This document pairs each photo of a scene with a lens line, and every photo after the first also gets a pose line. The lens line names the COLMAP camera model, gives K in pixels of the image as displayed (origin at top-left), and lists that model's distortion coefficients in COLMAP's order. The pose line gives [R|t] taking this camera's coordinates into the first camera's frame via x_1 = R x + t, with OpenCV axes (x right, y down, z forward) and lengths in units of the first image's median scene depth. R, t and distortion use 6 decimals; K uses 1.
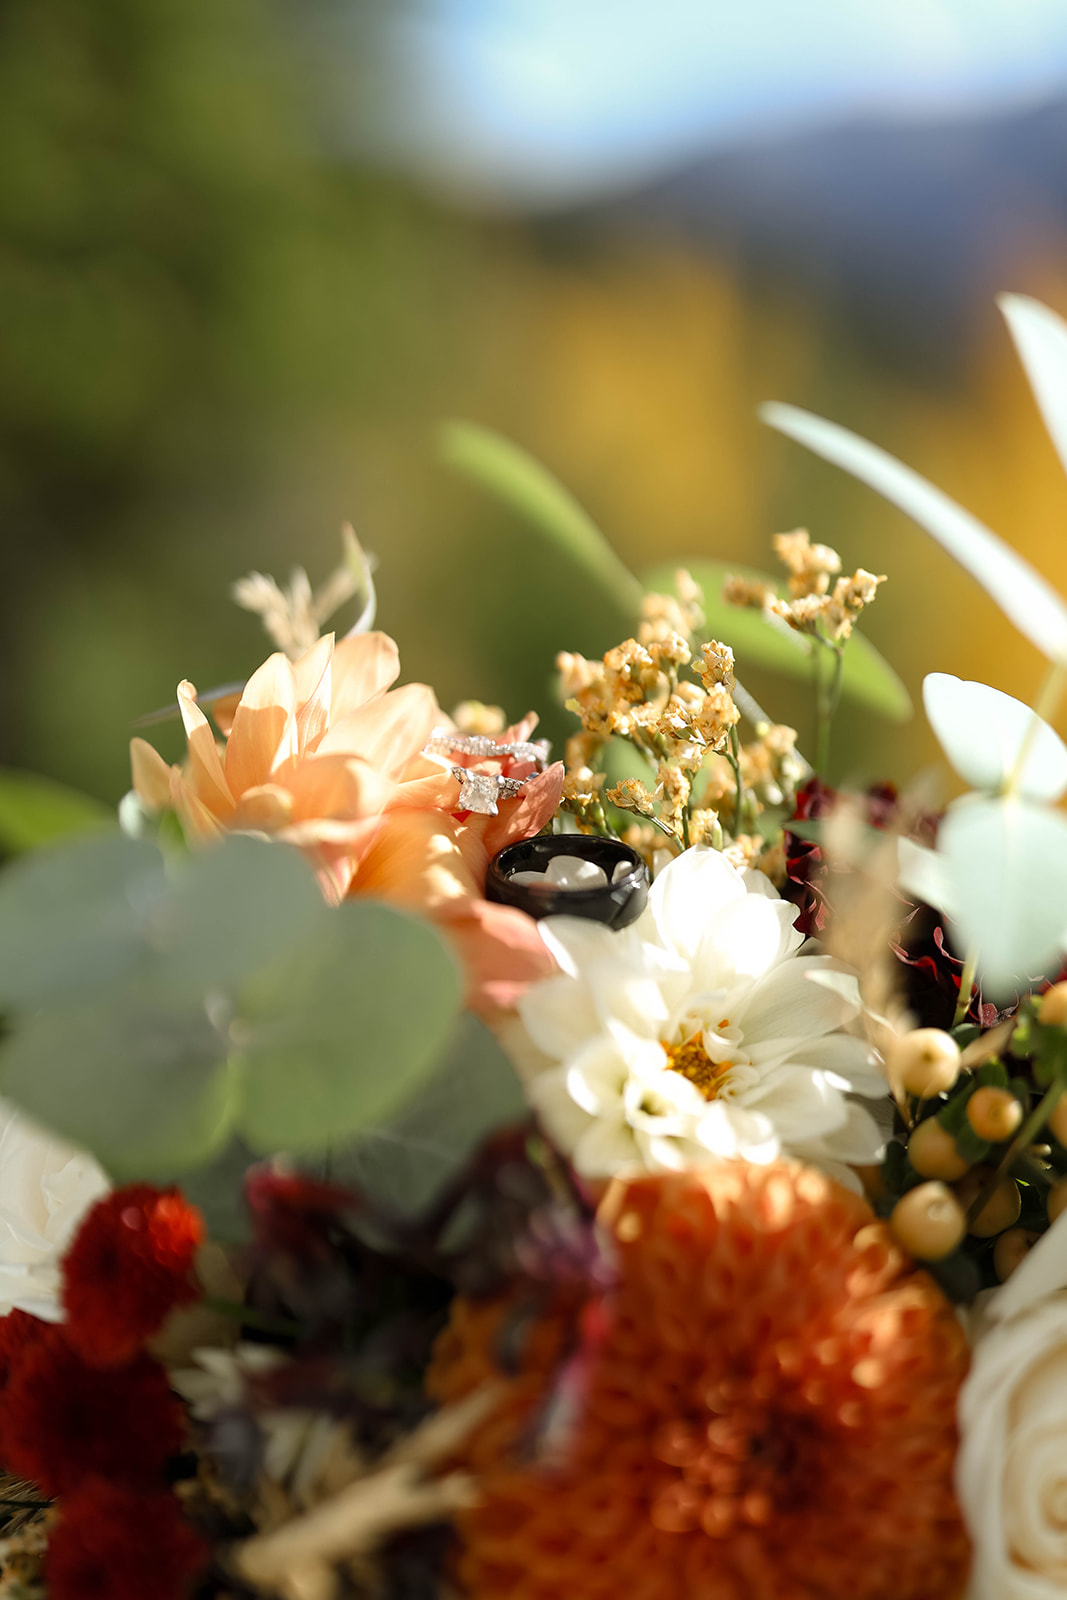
lens RADIAL K [[2198.2, 0, 533.5], [0, 2198.2, 800.0], [0, 0, 1]] dist [-0.002806, -0.689216]
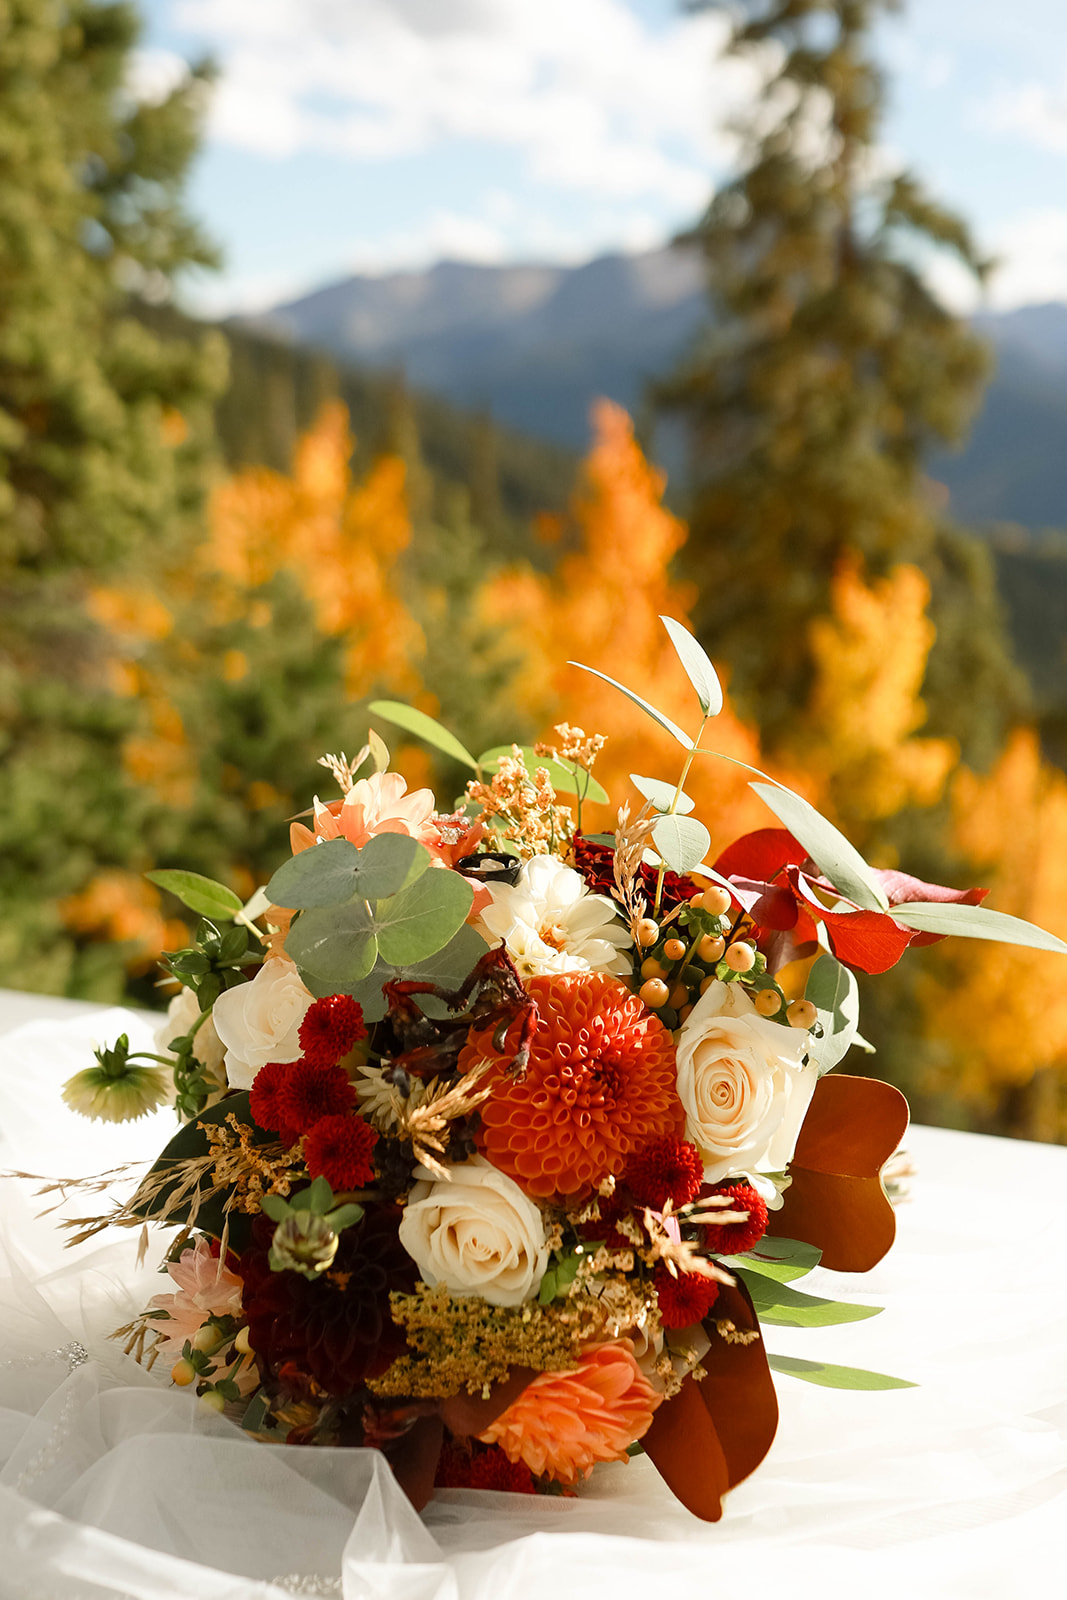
lens RADIAL K [[2198.2, 0, 533.5], [0, 2198.2, 800.0], [0, 0, 1]] dist [-0.002806, -0.689216]
pose [[0.978486, -0.054260, 0.199048, -0.410963], [0.080393, 0.988811, -0.125654, 0.269052], [-0.190003, 0.138953, 0.971901, -1.332748]]
